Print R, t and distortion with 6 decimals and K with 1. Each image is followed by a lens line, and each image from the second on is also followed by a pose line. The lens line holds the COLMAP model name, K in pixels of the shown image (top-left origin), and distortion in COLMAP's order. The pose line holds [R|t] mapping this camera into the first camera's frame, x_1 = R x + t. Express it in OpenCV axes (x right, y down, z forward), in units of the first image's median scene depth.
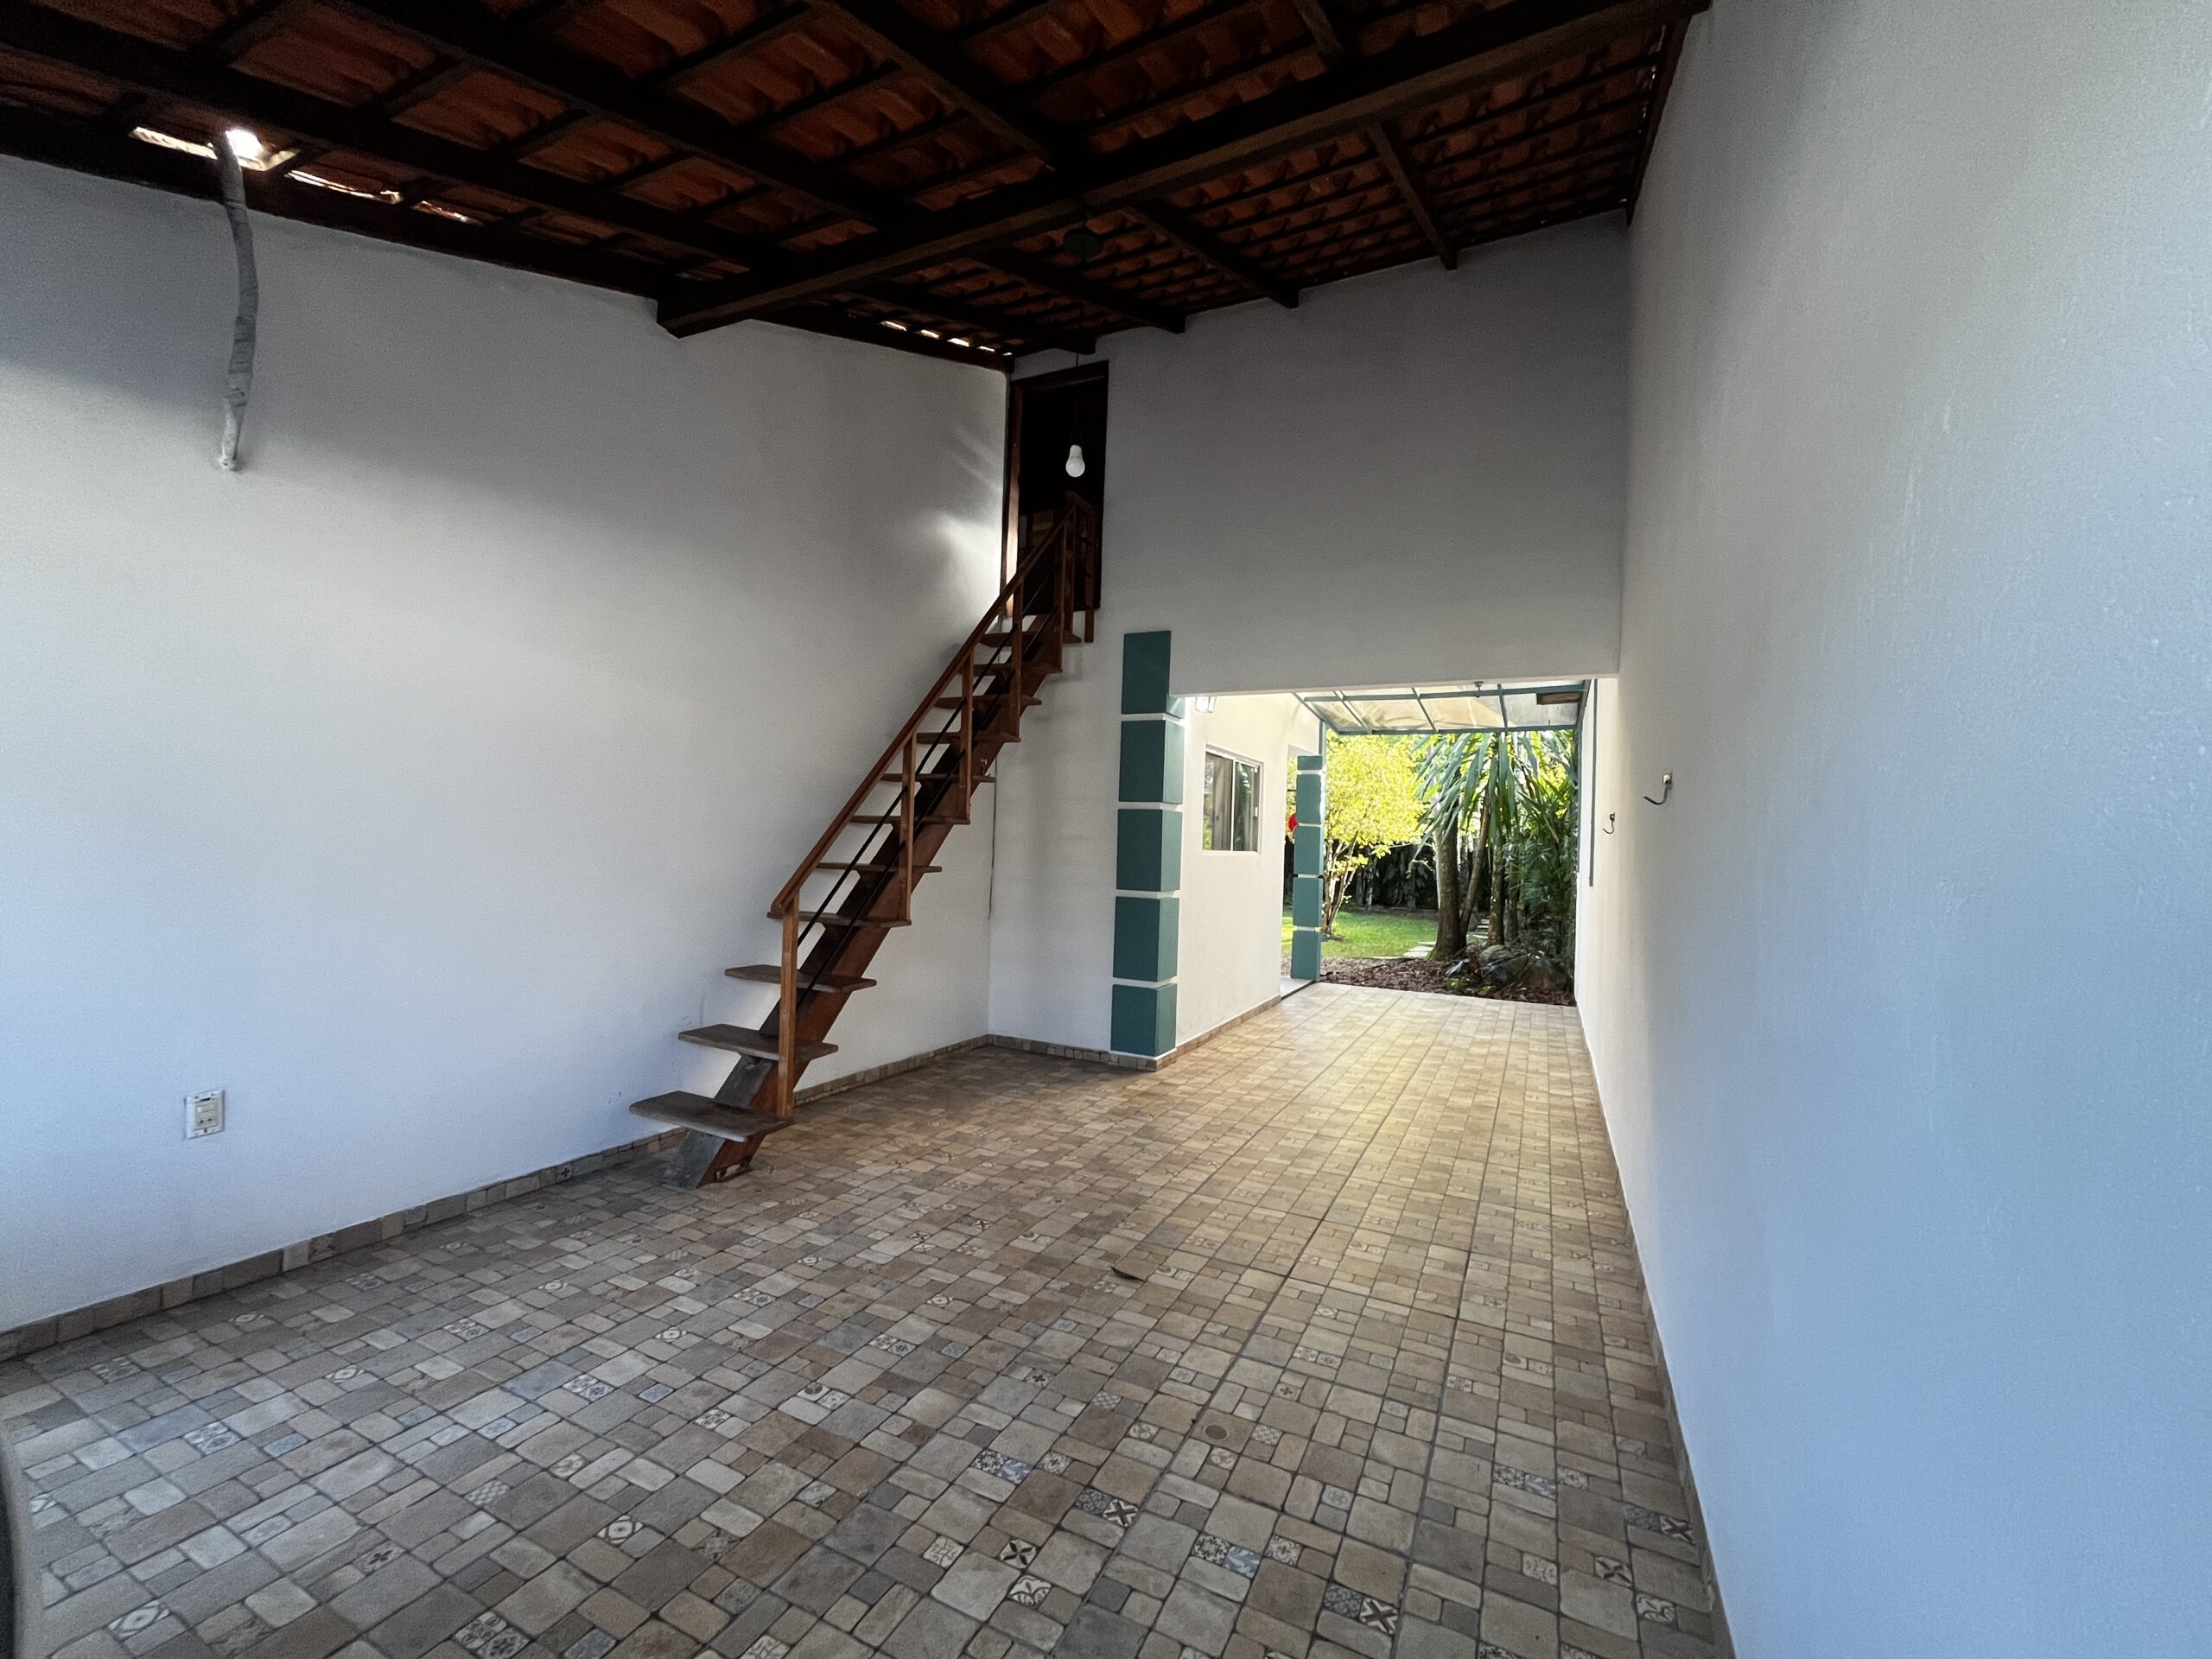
lens RADIAL K [[884.4, 0, 1108.0], [0, 884.4, 839.0], [0, 0, 1]] dist [-0.005271, -0.000116]
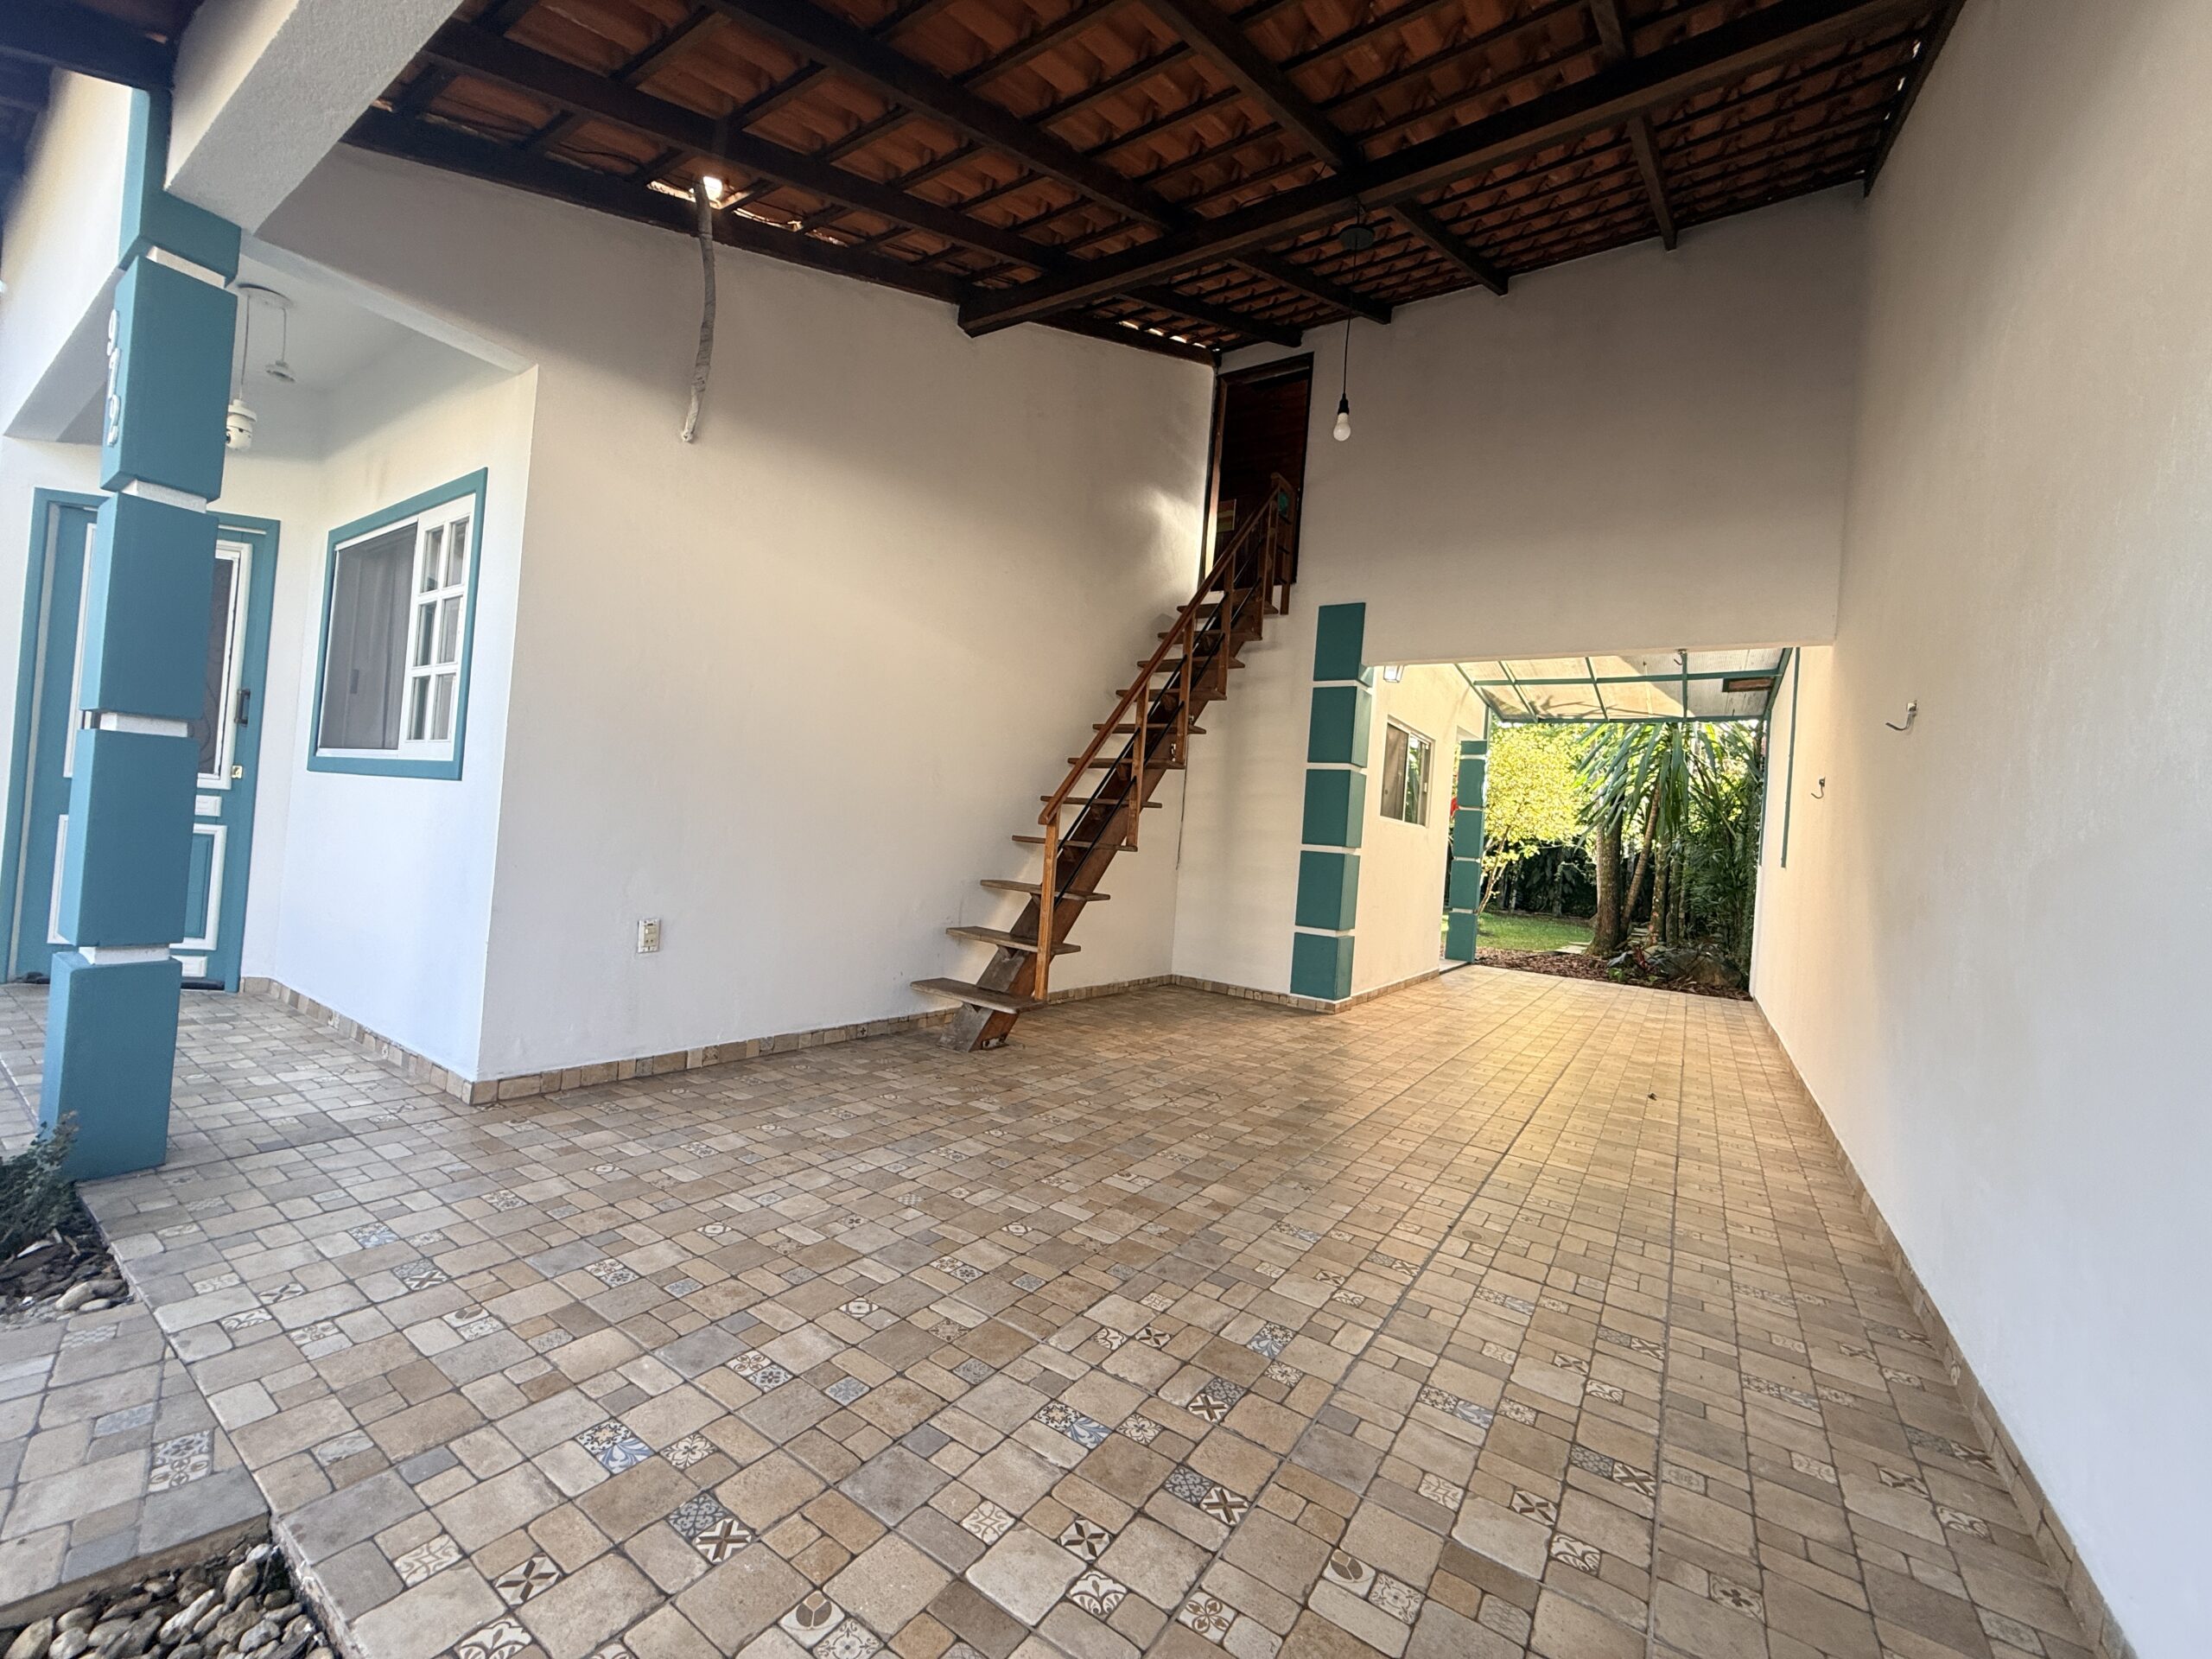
lens RADIAL K [[877.2, 0, 1100.8], [0, 877.2, 837.9], [0, 0, 1]] dist [-0.000518, -0.000012]
pose [[0.989758, 0.043279, -0.136040, -0.142395], [-0.044075, 0.999024, -0.002843, 0.103491], [0.135785, 0.008810, 0.990699, -0.141738]]
